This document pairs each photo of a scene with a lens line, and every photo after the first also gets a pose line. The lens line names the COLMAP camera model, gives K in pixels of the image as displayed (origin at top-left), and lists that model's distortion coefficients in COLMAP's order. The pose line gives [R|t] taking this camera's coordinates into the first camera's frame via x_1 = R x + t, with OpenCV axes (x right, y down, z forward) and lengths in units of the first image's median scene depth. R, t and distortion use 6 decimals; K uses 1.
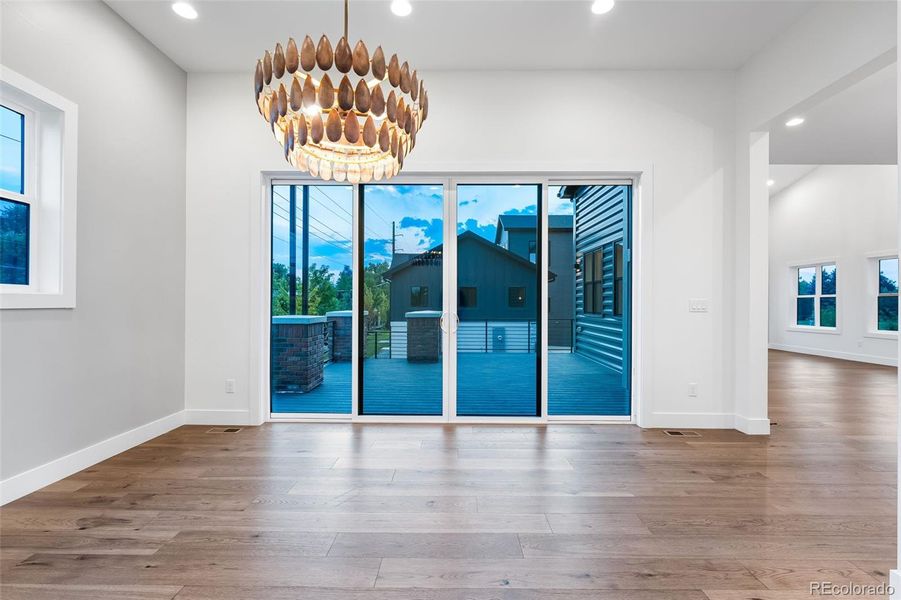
lens RADIAL K [[402.1, 0, 453.5], [0, 402.1, 302.6], [0, 0, 1]] dist [-0.000468, -0.000660]
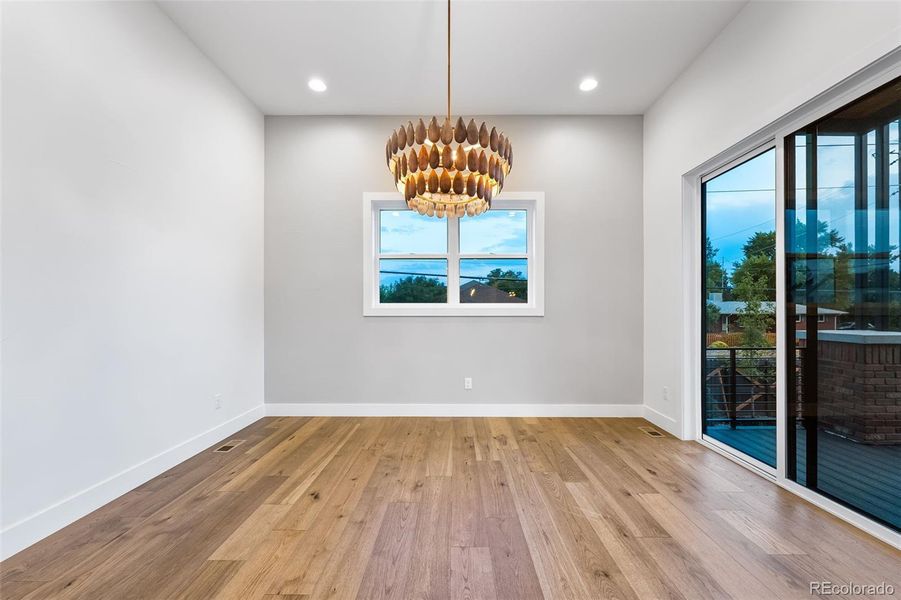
lens RADIAL K [[368.1, 0, 443.7], [0, 368.1, 313.0], [0, 0, 1]] dist [0.002378, -0.000425]
pose [[-0.023057, 0.000646, -0.999734, 0.486633], [0.001946, 0.999998, 0.000601, -0.000717], [0.999732, -0.001932, -0.023058, 0.532151]]
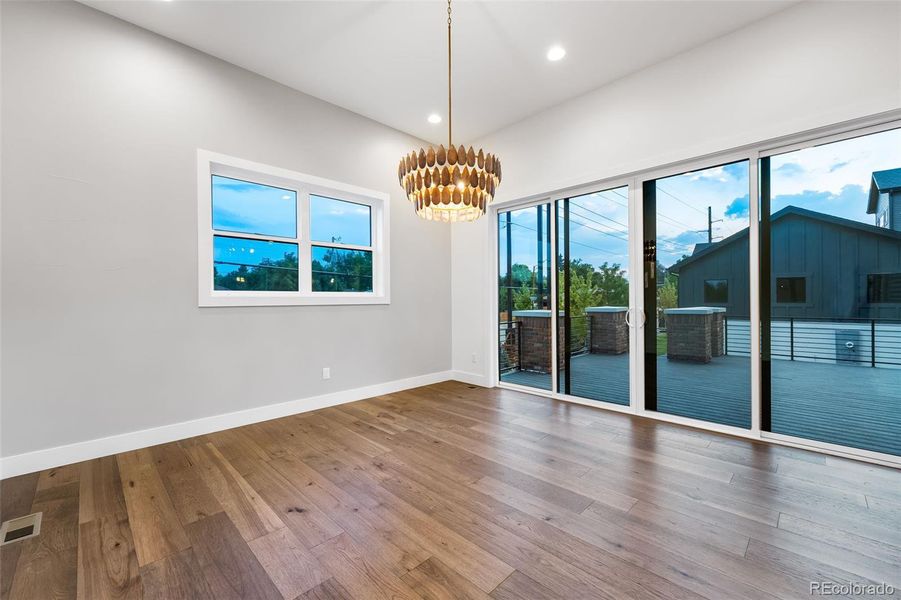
lens RADIAL K [[376.4, 0, 445.1], [0, 376.4, 302.2], [0, 0, 1]] dist [-0.000283, 0.000199]
pose [[0.700575, -0.004099, -0.713567, 0.408079], [0.009922, 0.999943, 0.003997, 0.000549], [0.713510, -0.009880, 0.700575, -0.032782]]
